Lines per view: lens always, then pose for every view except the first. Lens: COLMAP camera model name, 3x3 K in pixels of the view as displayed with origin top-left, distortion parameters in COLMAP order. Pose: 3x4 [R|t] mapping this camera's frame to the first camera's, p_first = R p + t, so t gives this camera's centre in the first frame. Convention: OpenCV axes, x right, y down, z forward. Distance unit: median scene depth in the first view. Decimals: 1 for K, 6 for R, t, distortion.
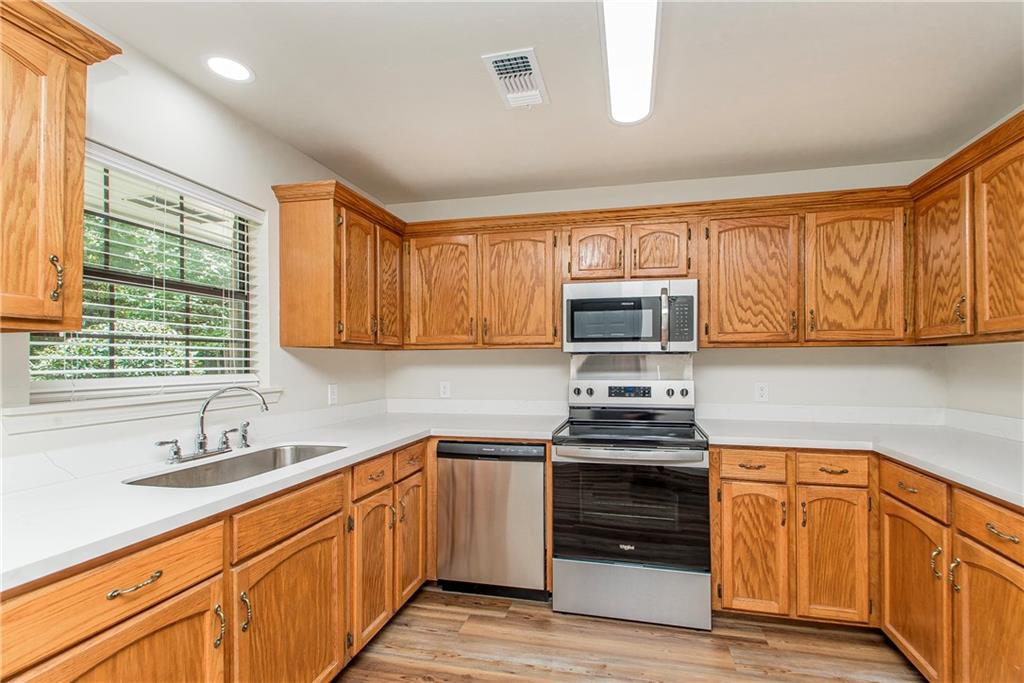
lens RADIAL K [[463.1, 0, 523.9], [0, 463.1, 360.3], [0, 0, 1]] dist [0.003417, -0.008031]
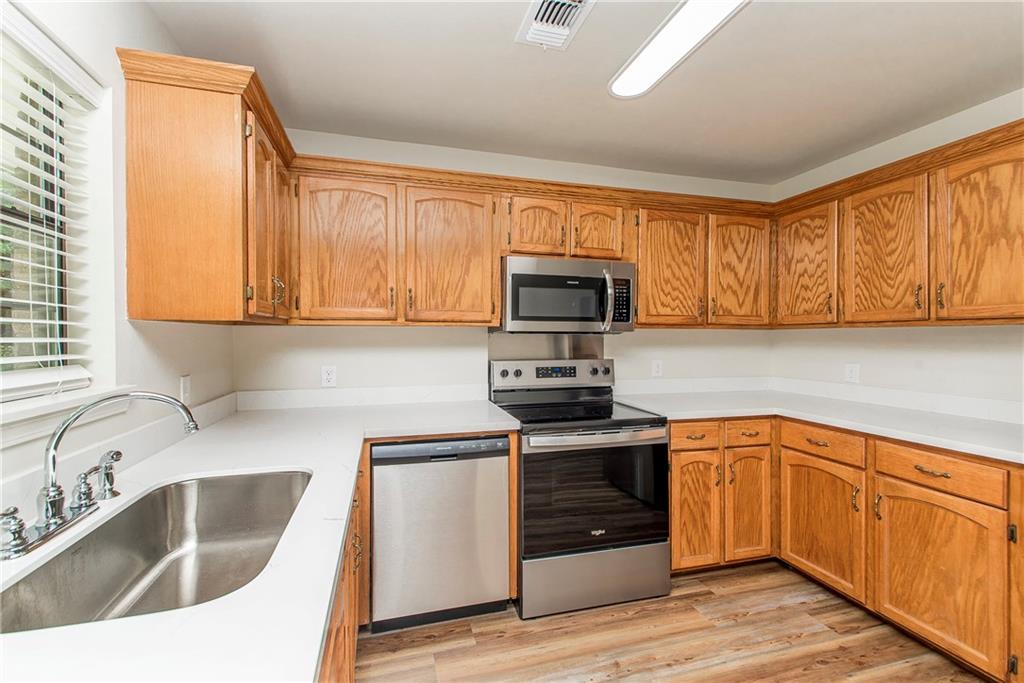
lens RADIAL K [[456.8, 0, 512.0], [0, 456.8, 341.5], [0, 0, 1]] dist [0.009249, -0.007130]
pose [[0.872206, -0.002313, 0.489134, -0.393195], [-0.005052, 0.999893, 0.013737, -0.011519], [-0.489113, -0.014453, 0.872101, 0.242385]]
